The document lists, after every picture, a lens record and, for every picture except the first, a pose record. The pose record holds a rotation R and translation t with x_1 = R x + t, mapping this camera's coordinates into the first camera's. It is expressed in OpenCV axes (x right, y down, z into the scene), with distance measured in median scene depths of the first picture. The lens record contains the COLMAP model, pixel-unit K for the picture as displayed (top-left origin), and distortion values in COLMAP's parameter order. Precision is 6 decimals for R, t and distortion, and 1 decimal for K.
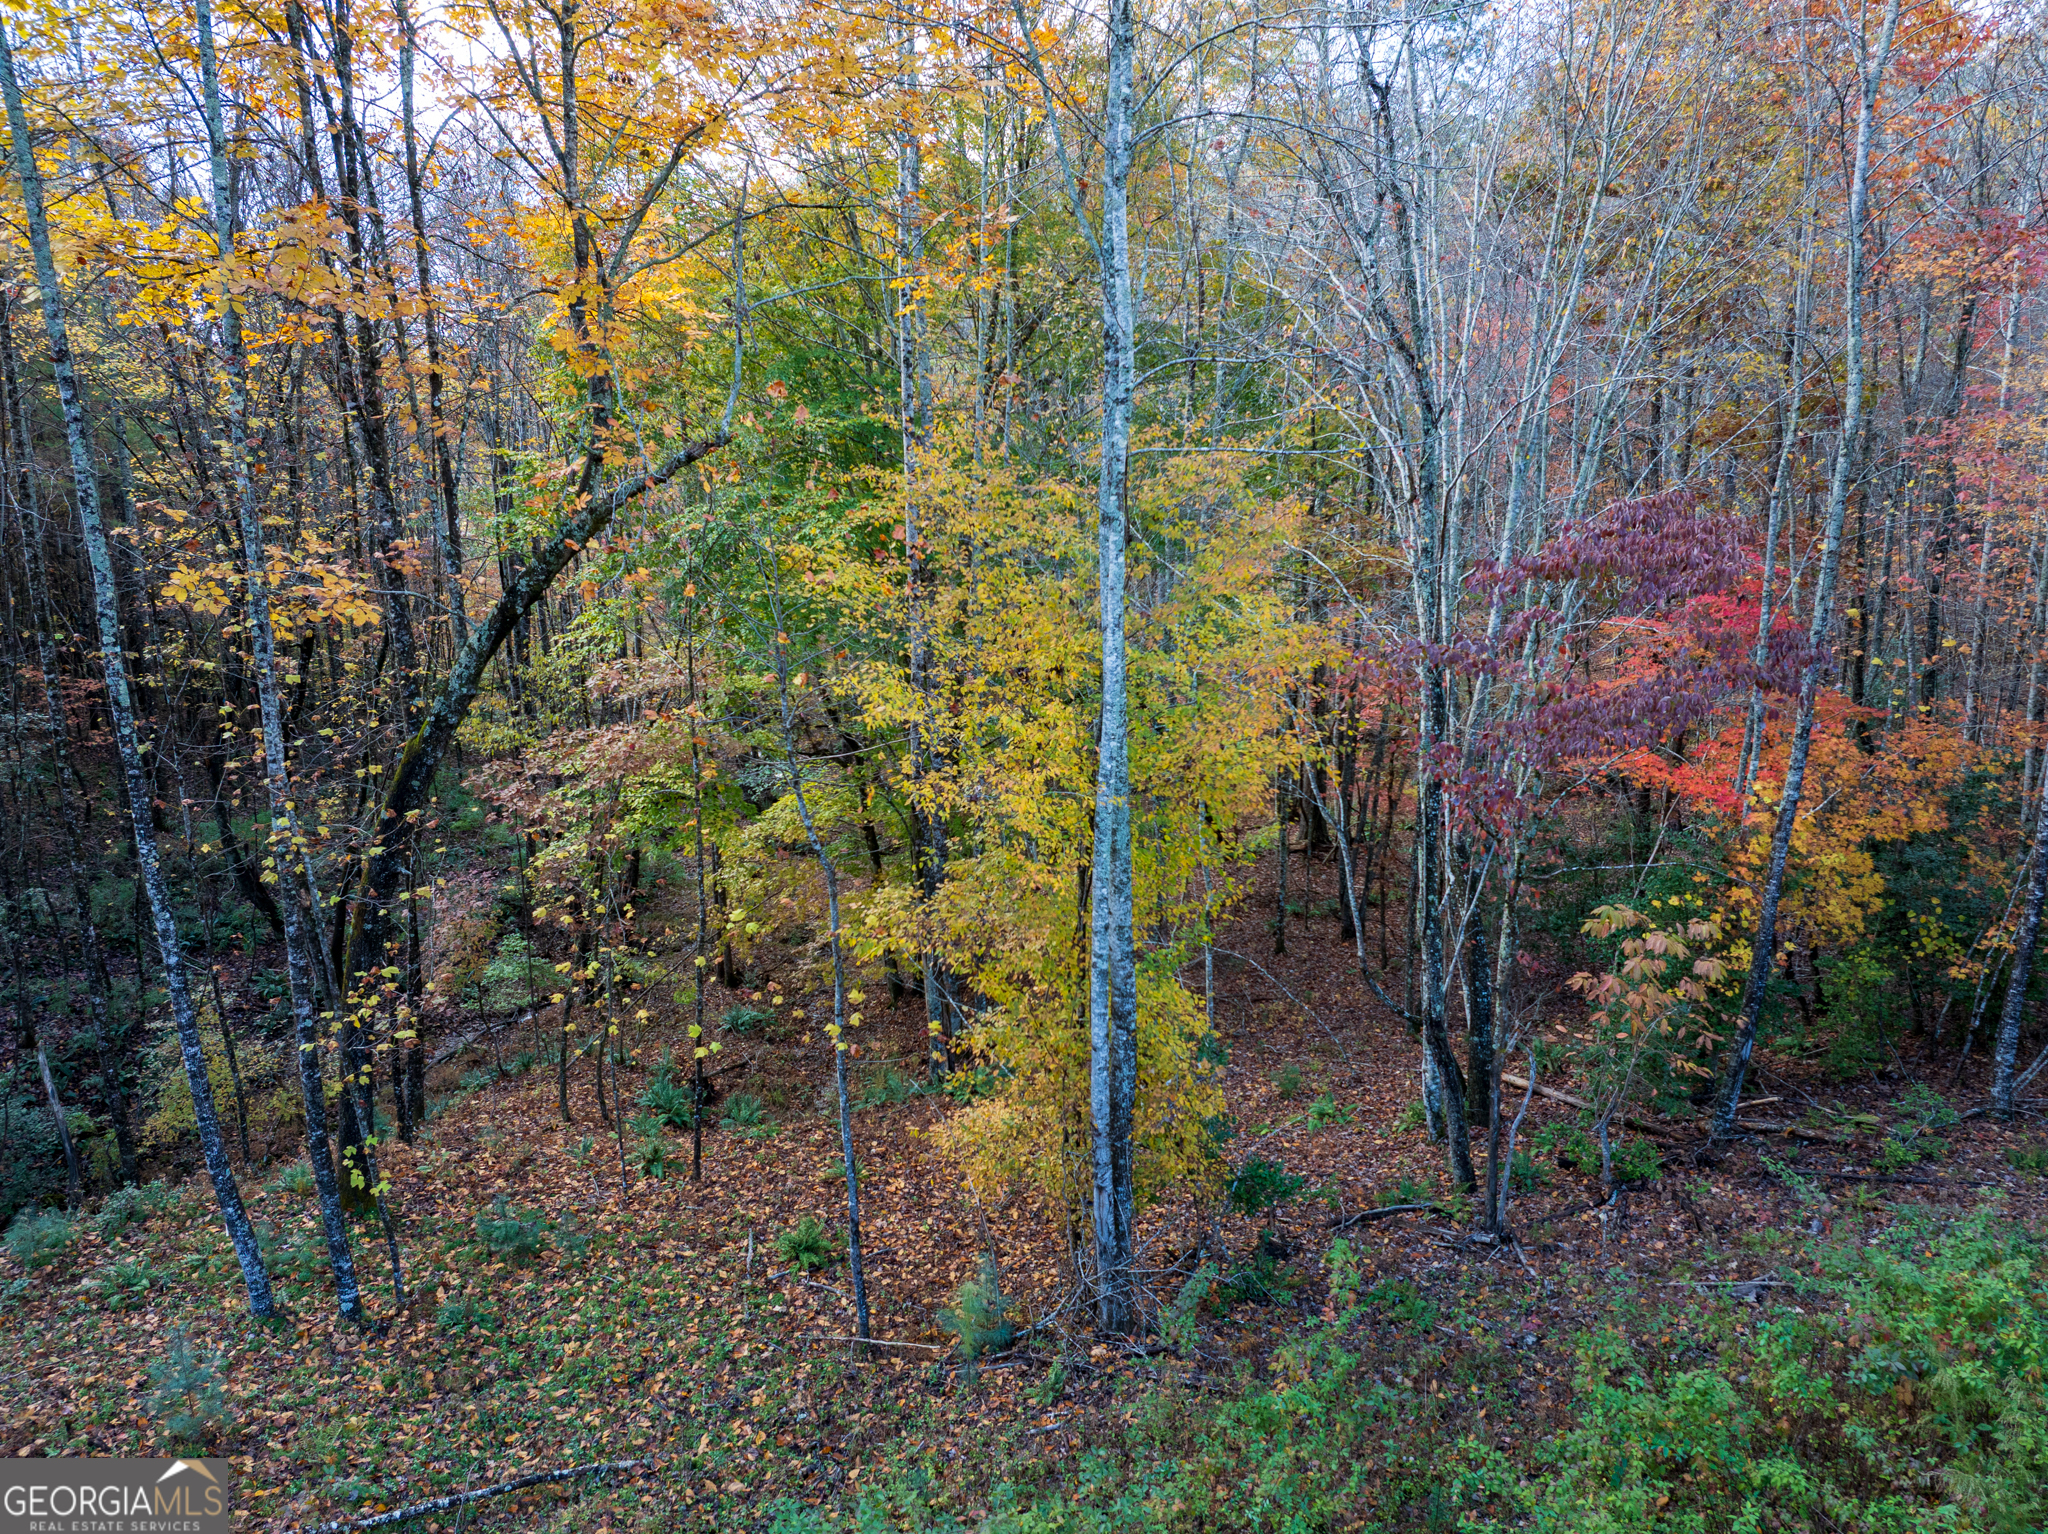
lens RADIAL K [[1442.9, 0, 1039.4], [0, 1442.9, 787.0], [0, 0, 1]] dist [-0.055284, 0.025273]
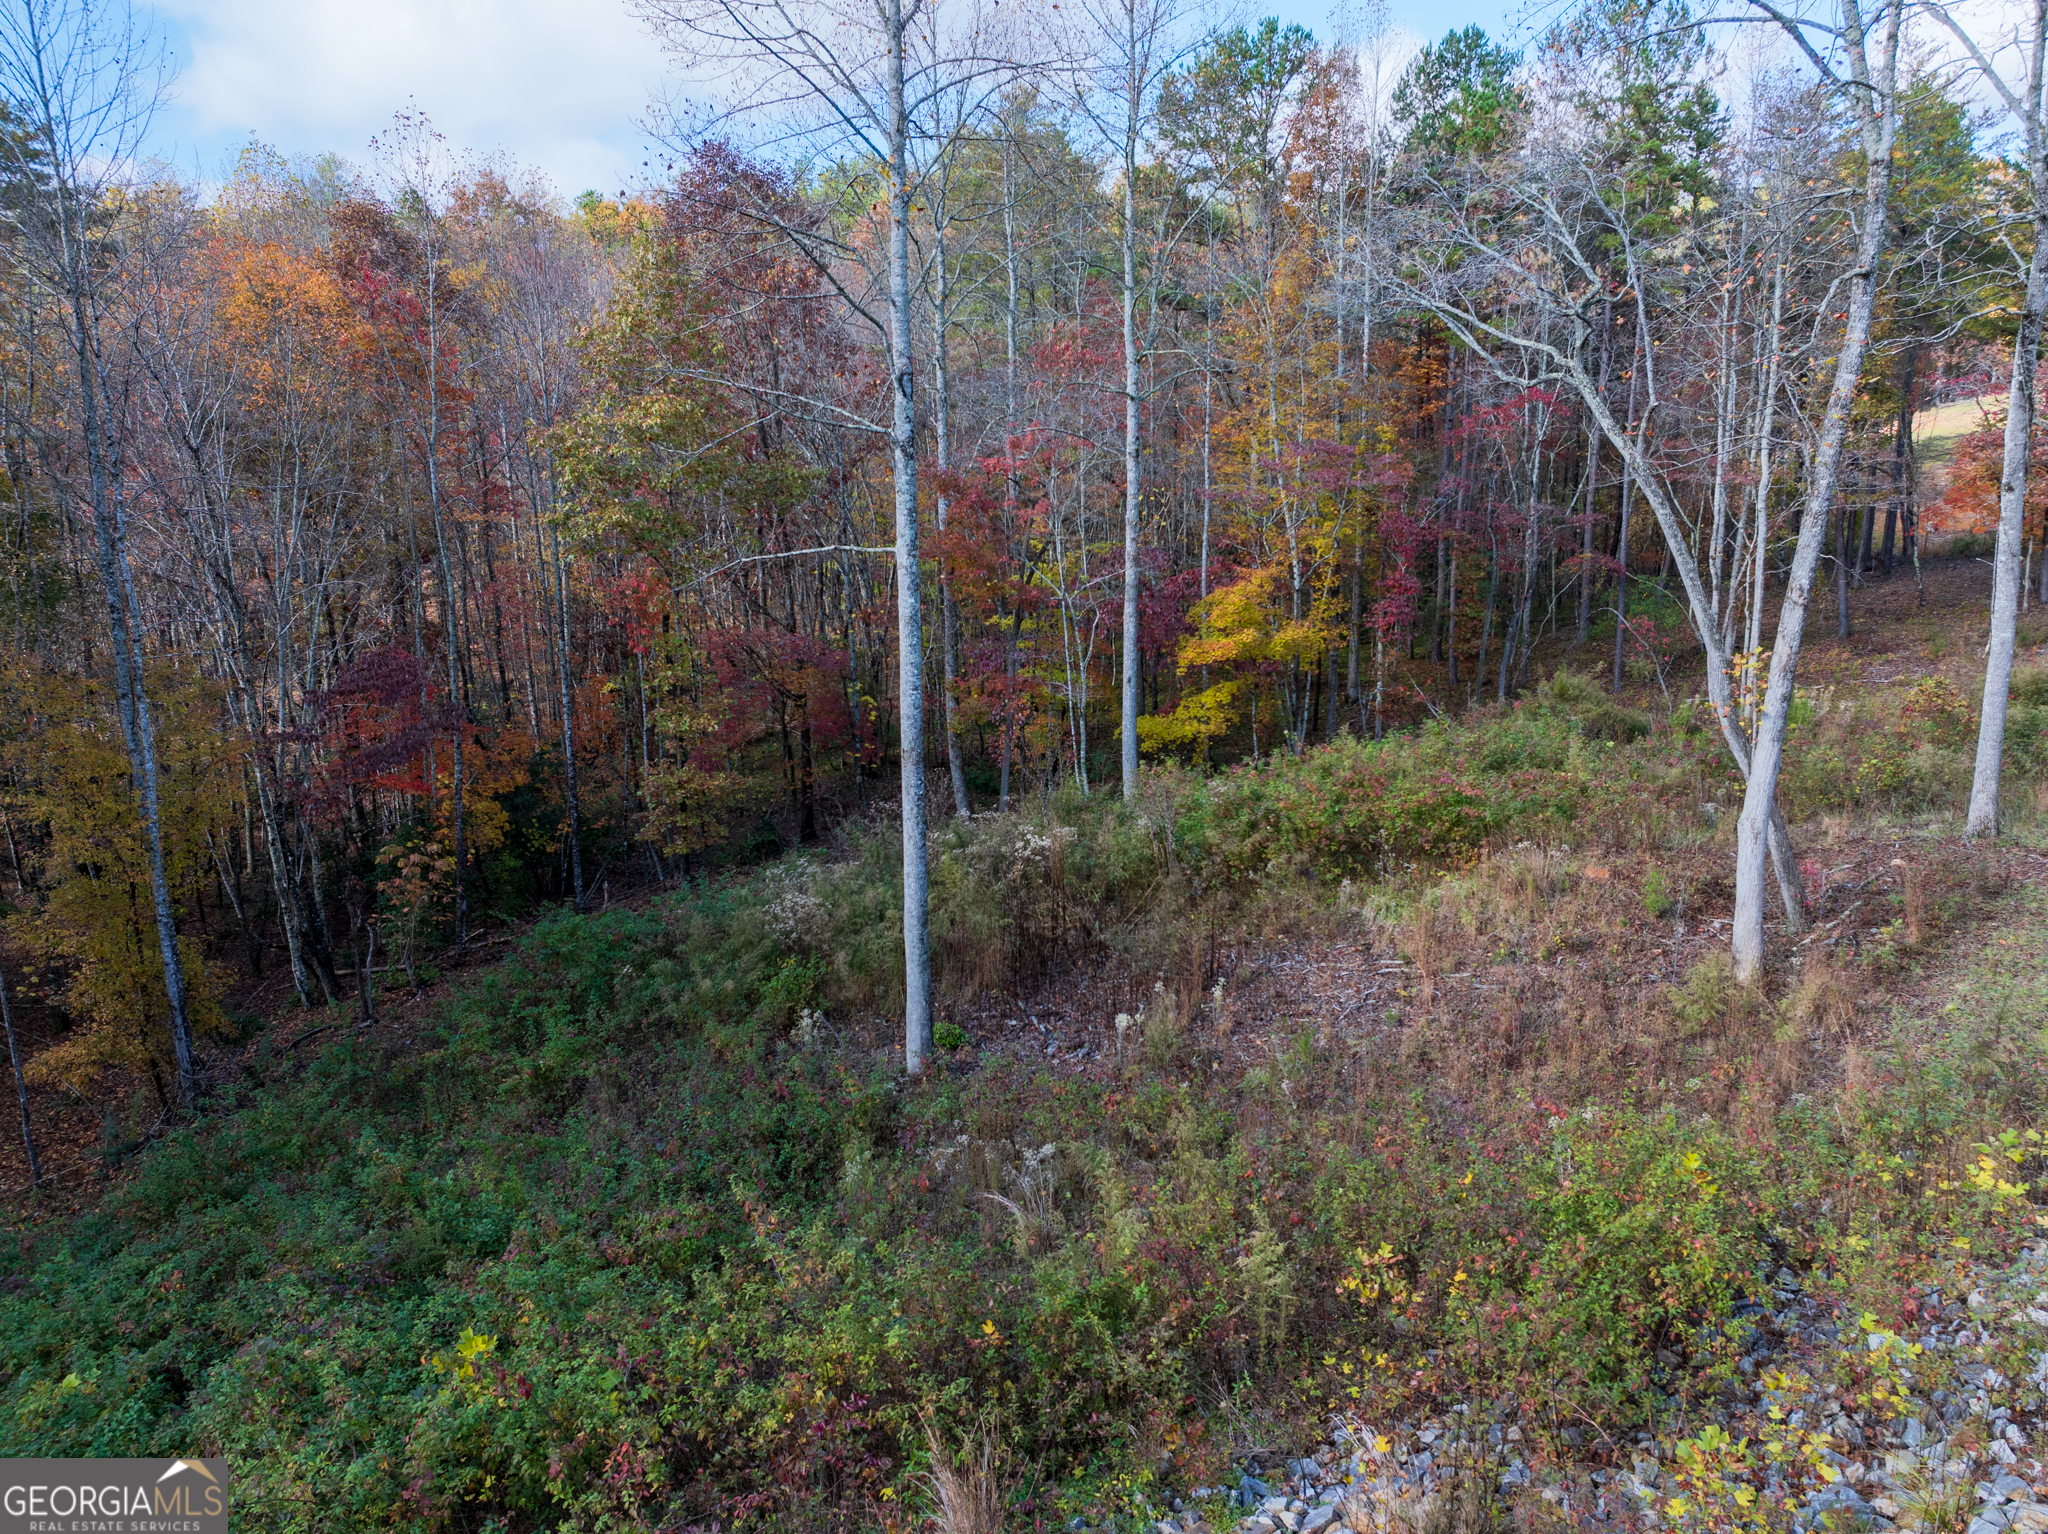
lens RADIAL K [[1442.9, 0, 1024.0], [0, 1442.9, 761.0], [0, 0, 1]] dist [-0.055284, 0.025273]
pose [[0.613731, -0.160028, 0.773127, -0.500759], [0.173606, 0.982629, 0.065580, -0.010816], [-0.770192, 0.093971, 0.630852, -0.830135]]
